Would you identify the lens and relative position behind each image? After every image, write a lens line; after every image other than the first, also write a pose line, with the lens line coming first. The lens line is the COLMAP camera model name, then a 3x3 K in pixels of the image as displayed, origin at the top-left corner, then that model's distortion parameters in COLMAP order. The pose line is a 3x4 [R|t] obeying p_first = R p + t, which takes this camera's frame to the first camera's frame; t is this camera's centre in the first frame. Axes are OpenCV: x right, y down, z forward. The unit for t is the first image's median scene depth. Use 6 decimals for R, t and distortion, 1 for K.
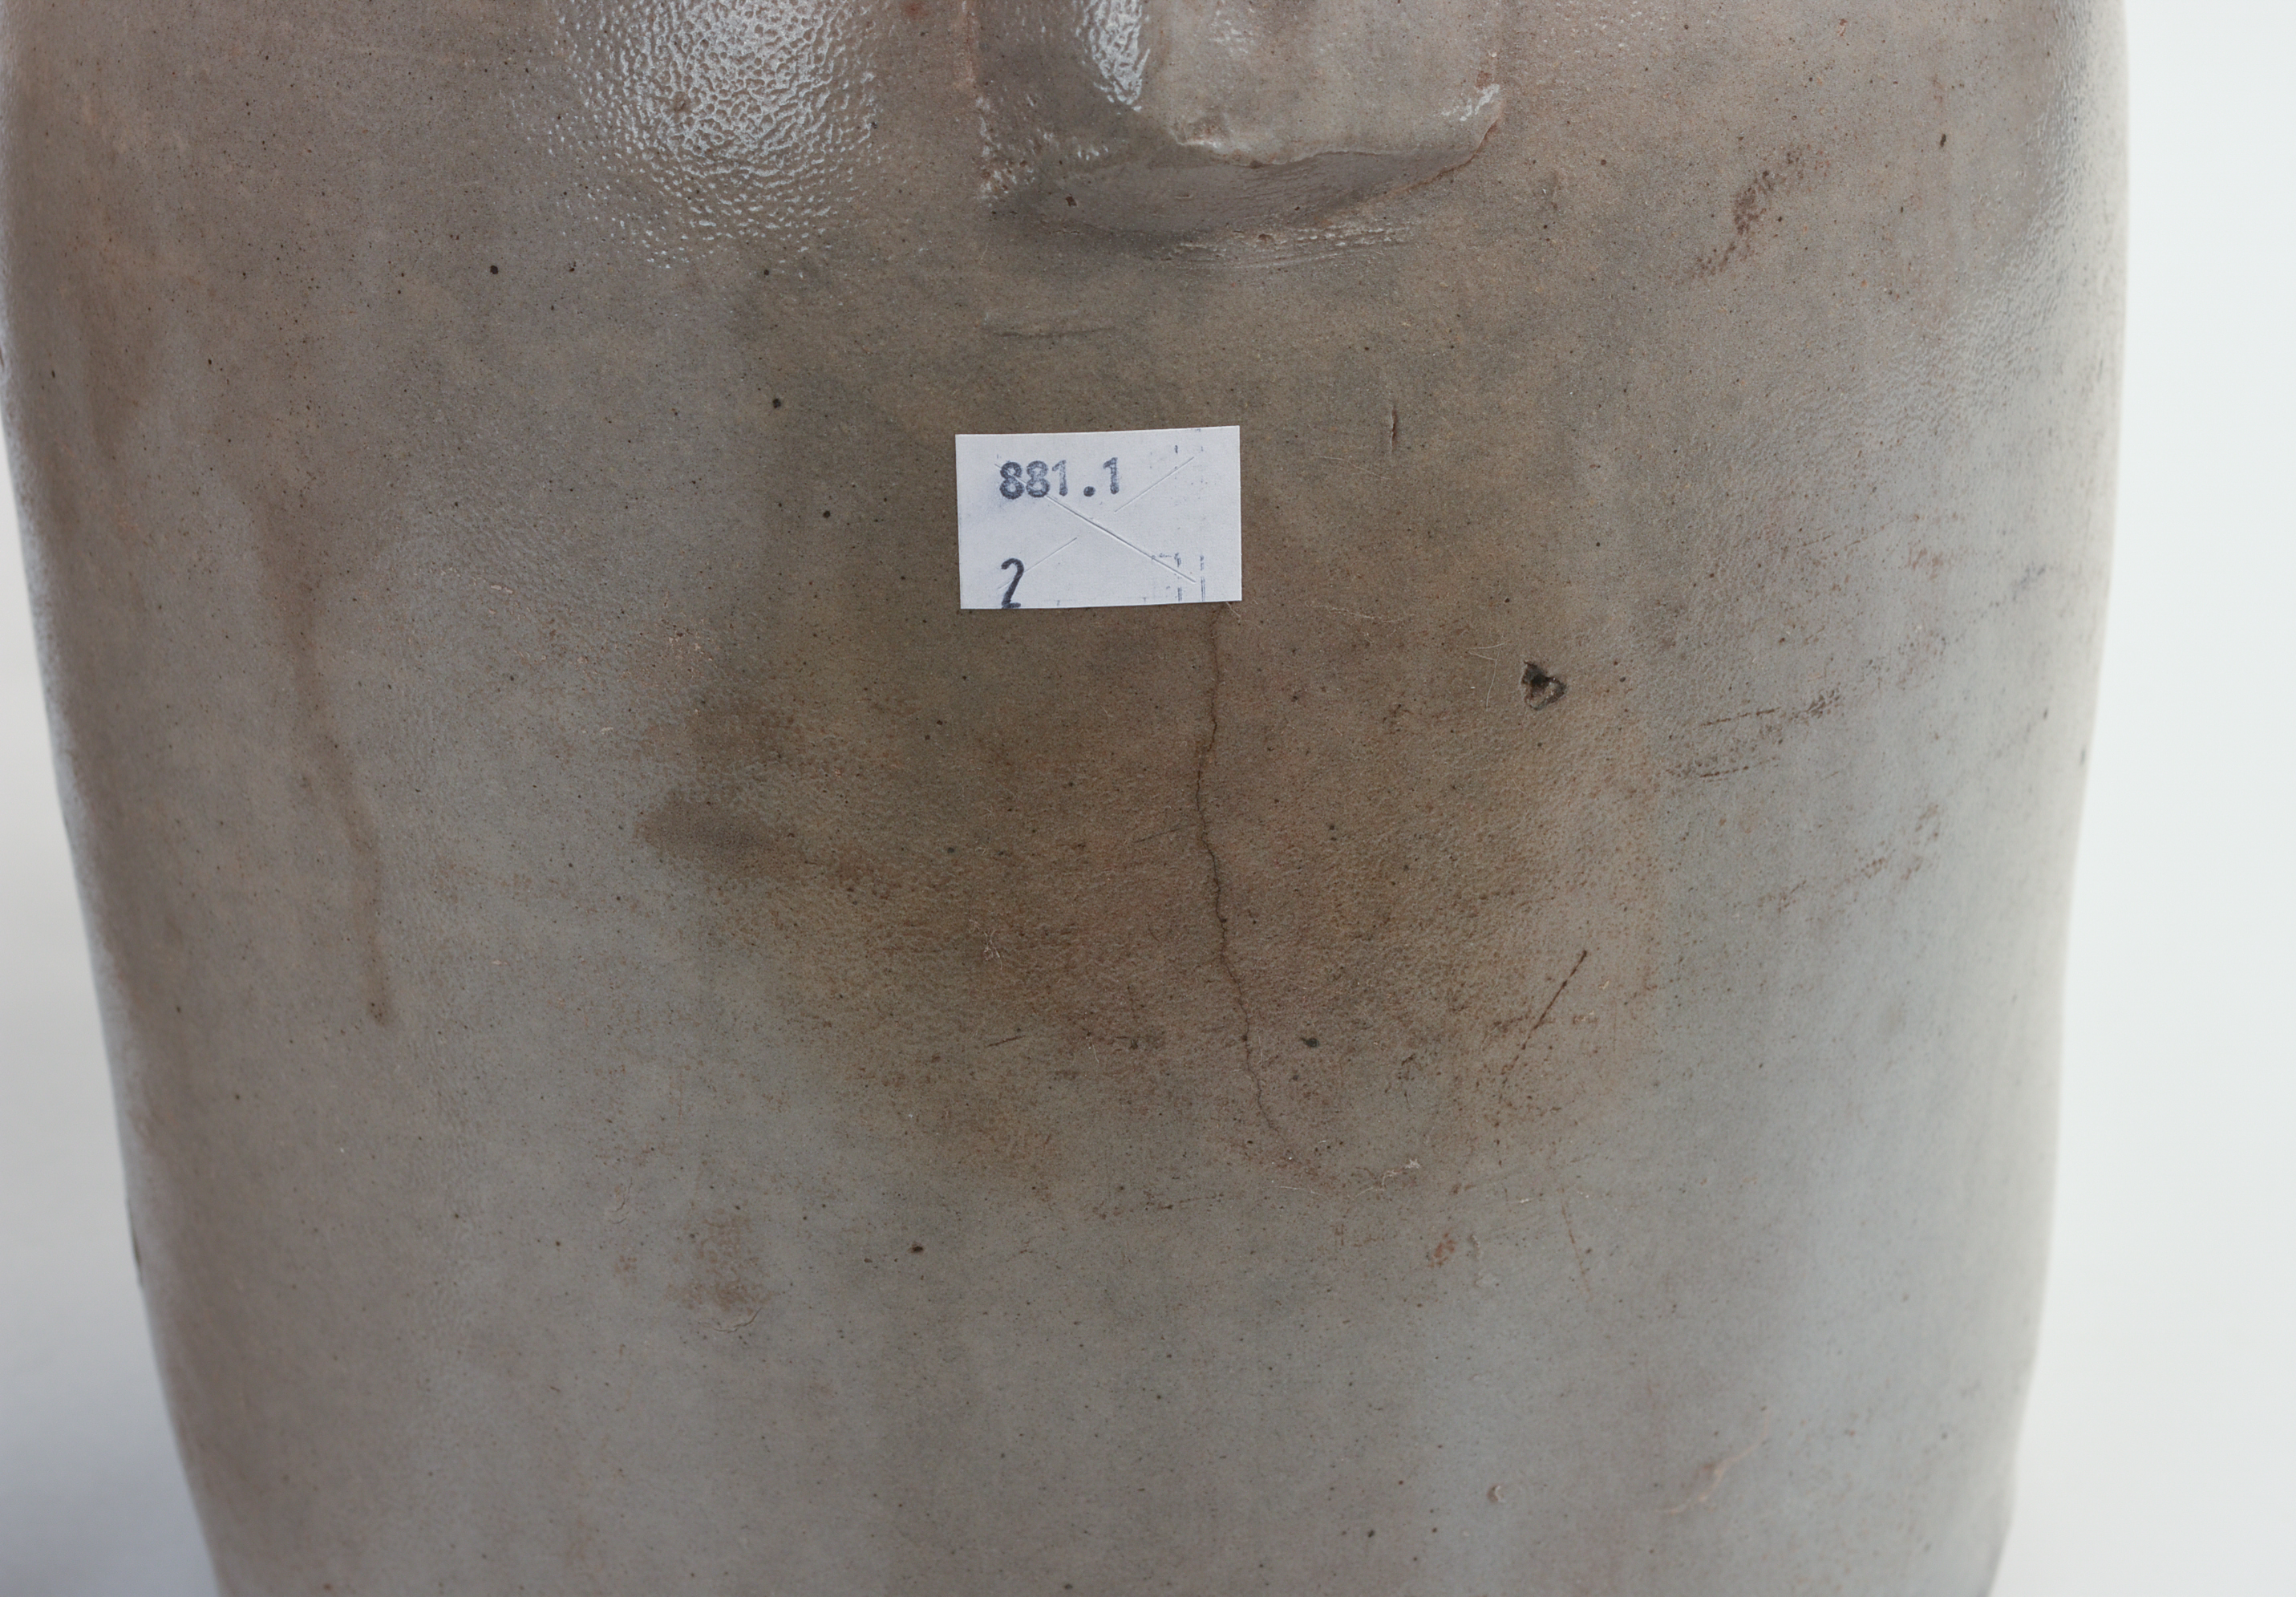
lens RADIAL K [[5110.7, 0, 1167.2], [0, 5110.7, 793.8], [0, 0, 1]] dist [-0.023813, 0.000000]
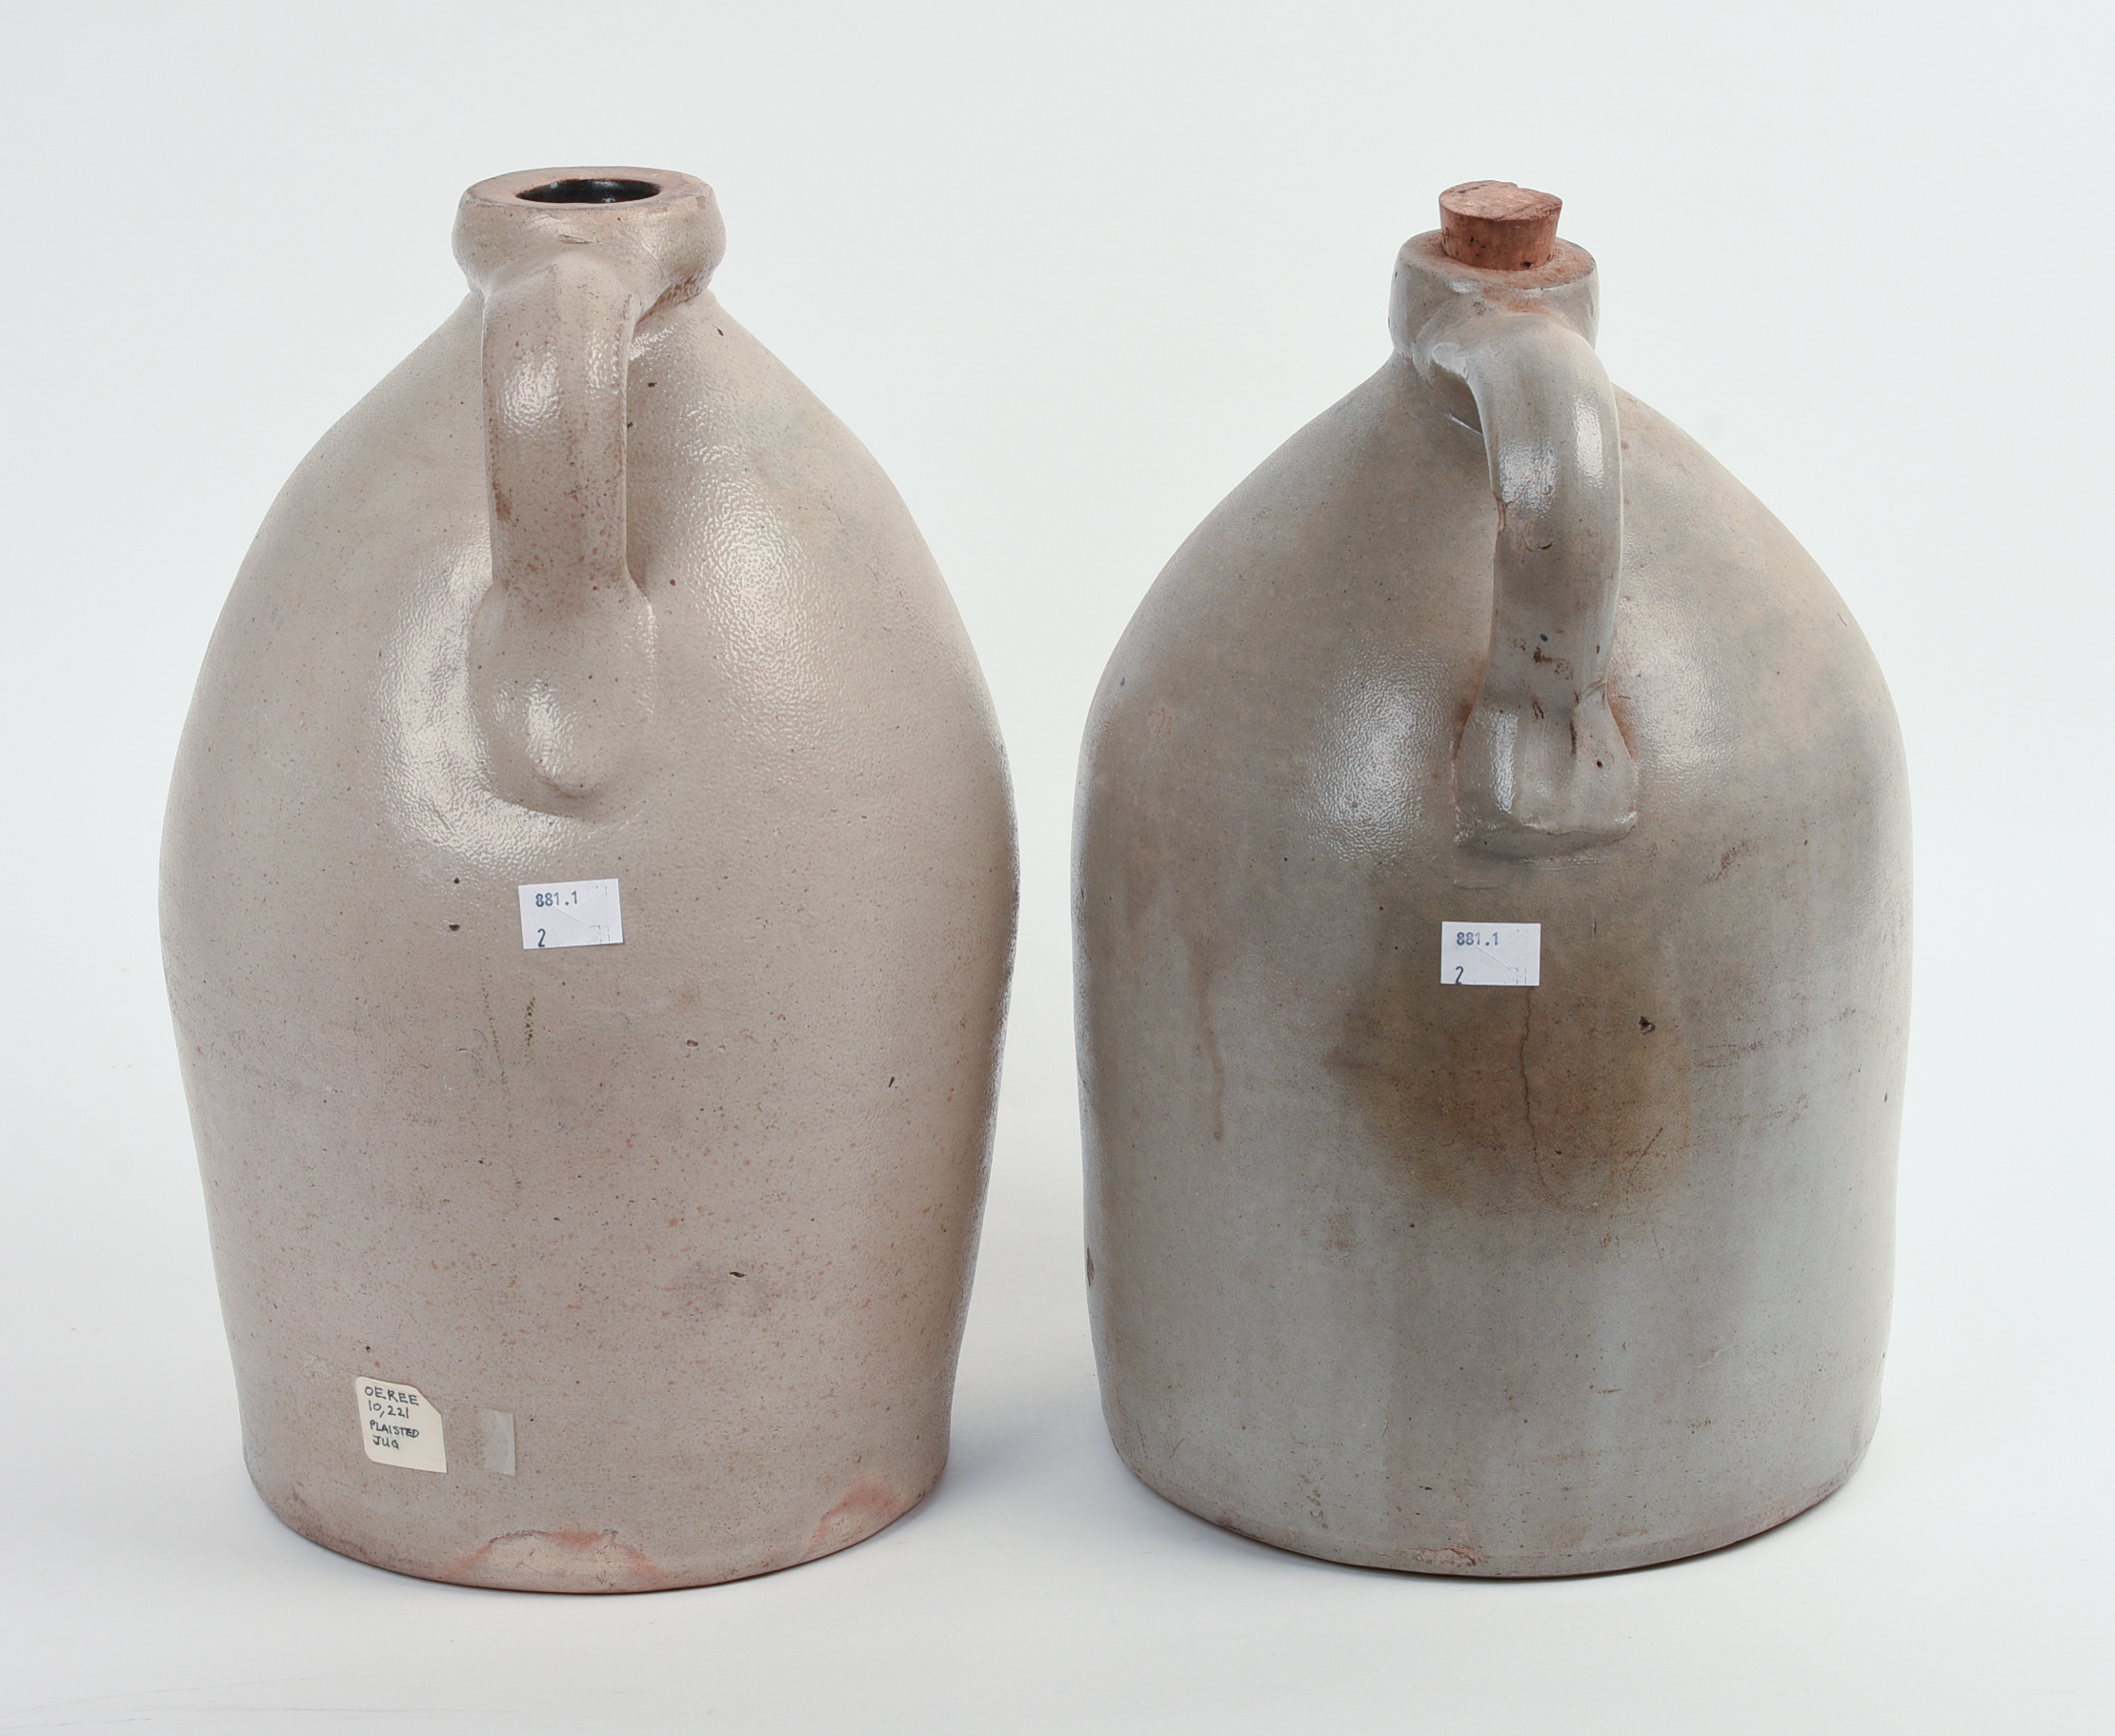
lens RADIAL K [[4928.8, 0, 1058.8], [0, 4928.8, 873.8], [0, 0, 1]] dist [-0.140054, 0.000000]
pose [[0.990942, 0.047675, -0.125544, 0.087620], [-0.065506, 0.987700, -0.141977, 0.297557], [0.117232, 0.148915, 0.981876, -1.681720]]
